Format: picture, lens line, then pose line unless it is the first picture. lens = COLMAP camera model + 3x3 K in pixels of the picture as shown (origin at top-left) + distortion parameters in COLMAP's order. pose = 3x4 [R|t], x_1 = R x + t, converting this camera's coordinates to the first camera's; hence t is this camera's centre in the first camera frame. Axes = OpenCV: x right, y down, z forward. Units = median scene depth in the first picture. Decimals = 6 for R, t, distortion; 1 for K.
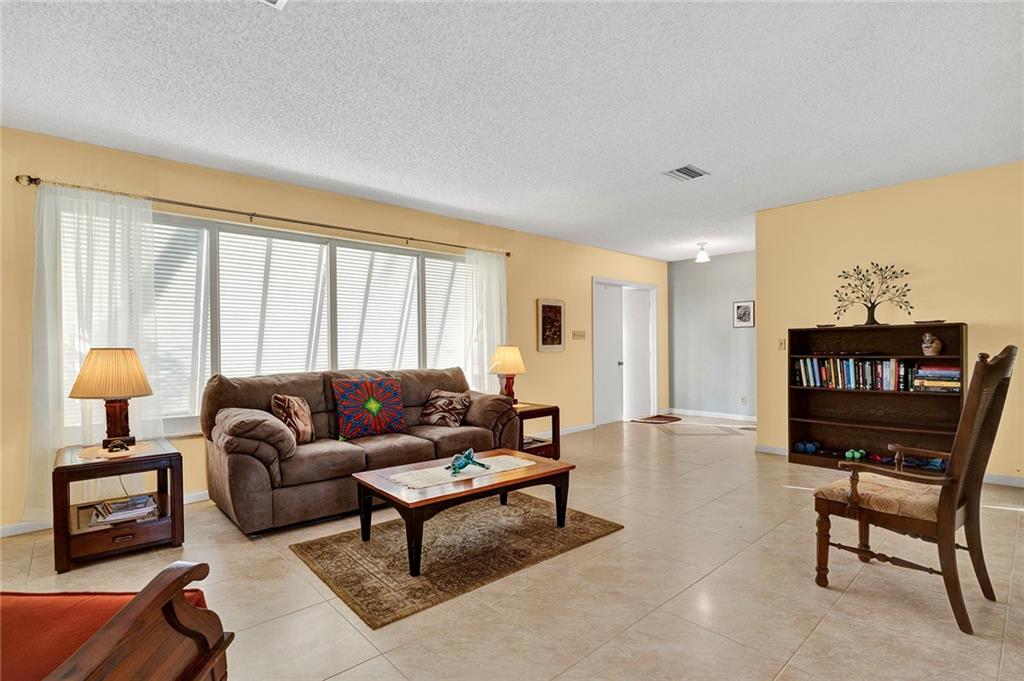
lens RADIAL K [[495.8, 0, 509.2], [0, 495.8, 354.8], [0, 0, 1]] dist [-0.001102, -0.000028]
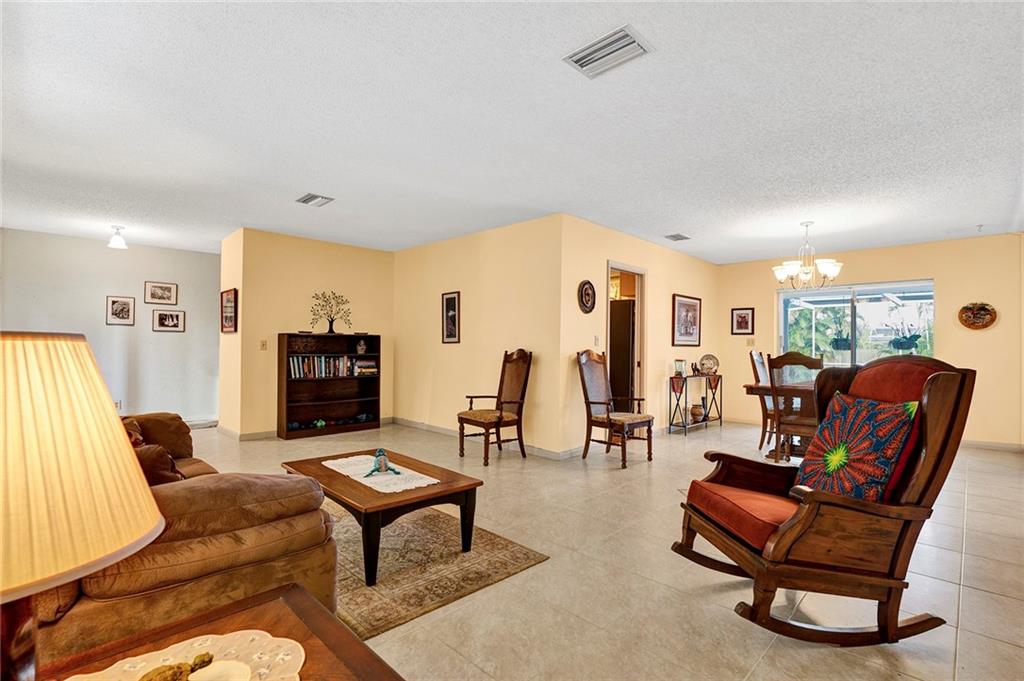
lens RADIAL K [[480.9, 0, 507.5], [0, 480.9, 344.8], [0, 0, 1]] dist [-0.001076, -0.000068]
pose [[-0.058642, 0.016026, 0.998150, -0.760413], [0.007437, 0.999850, -0.015617, 0.000639], [-0.998251, 0.006507, -0.058753, 0.576588]]
